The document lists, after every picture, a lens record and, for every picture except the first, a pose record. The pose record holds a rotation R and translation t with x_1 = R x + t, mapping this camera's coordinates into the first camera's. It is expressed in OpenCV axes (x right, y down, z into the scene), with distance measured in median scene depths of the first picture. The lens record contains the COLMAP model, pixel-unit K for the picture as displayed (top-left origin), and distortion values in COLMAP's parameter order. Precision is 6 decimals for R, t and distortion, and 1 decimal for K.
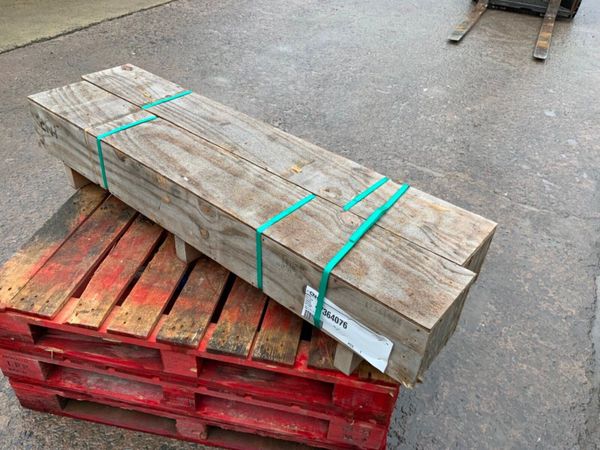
lens RADIAL K [[500.9, 0, 294.8], [0, 500.9, 225.6], [0, 0, 1]] dist [0.073467, -0.124093]
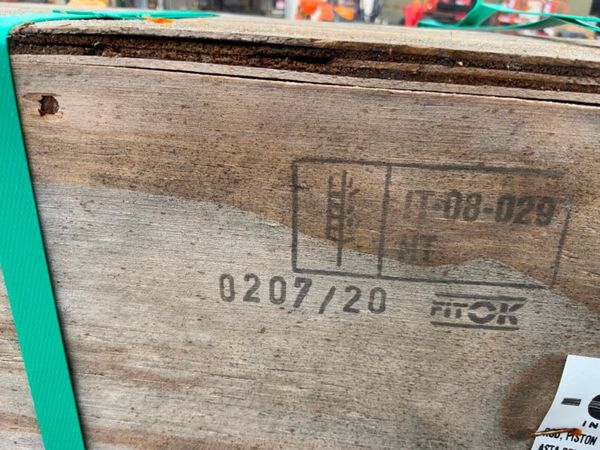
lens RADIAL K [[500.9, 0, 313.0], [0, 500.9, 223.4], [0, 0, 1]] dist [0.073467, -0.124093]
pose [[0.822773, -0.220303, 0.523937, -0.066852], [0.327595, 0.937114, -0.120410, 0.071912], [-0.464462, 0.270709, 0.843203, 0.778033]]
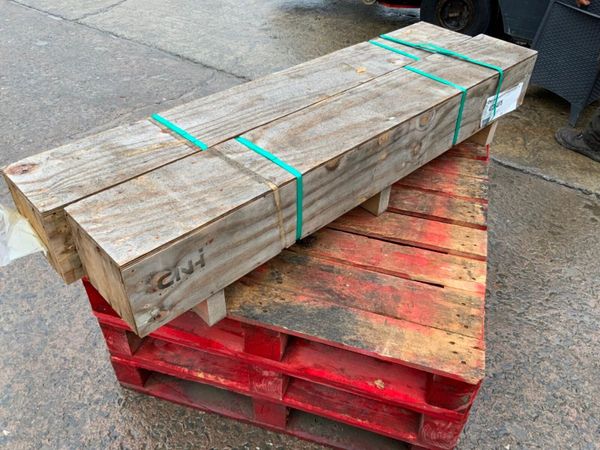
lens RADIAL K [[500.9, 0, 300.7], [0, 500.9, 225.4], [0, 0, 1]] dist [0.073467, -0.124093]
pose [[0.109547, -0.671571, 0.732798, -1.056004], [0.578407, 0.642628, 0.502468, -0.533794], [-0.808359, 0.368812, 0.458840, 0.766863]]
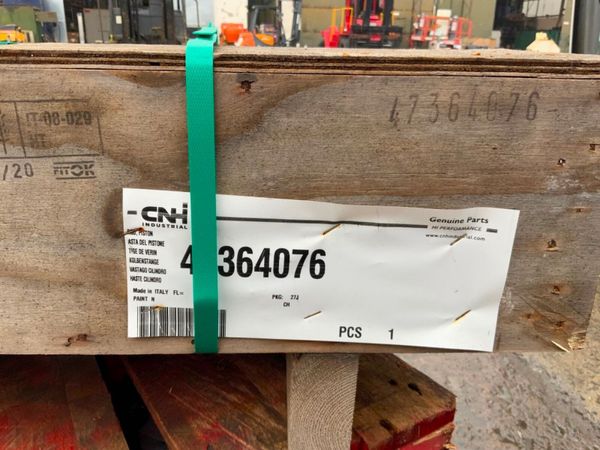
lens RADIAL K [[500.9, 0, 305.9], [0, 500.9, 225.5], [0, 0, 1]] dist [0.073467, -0.124093]
pose [[0.744357, -0.264197, 0.613296, -0.056947], [0.417977, 0.900585, -0.119343, 0.172764], [-0.520795, 0.345177, 0.780785, 0.643482]]
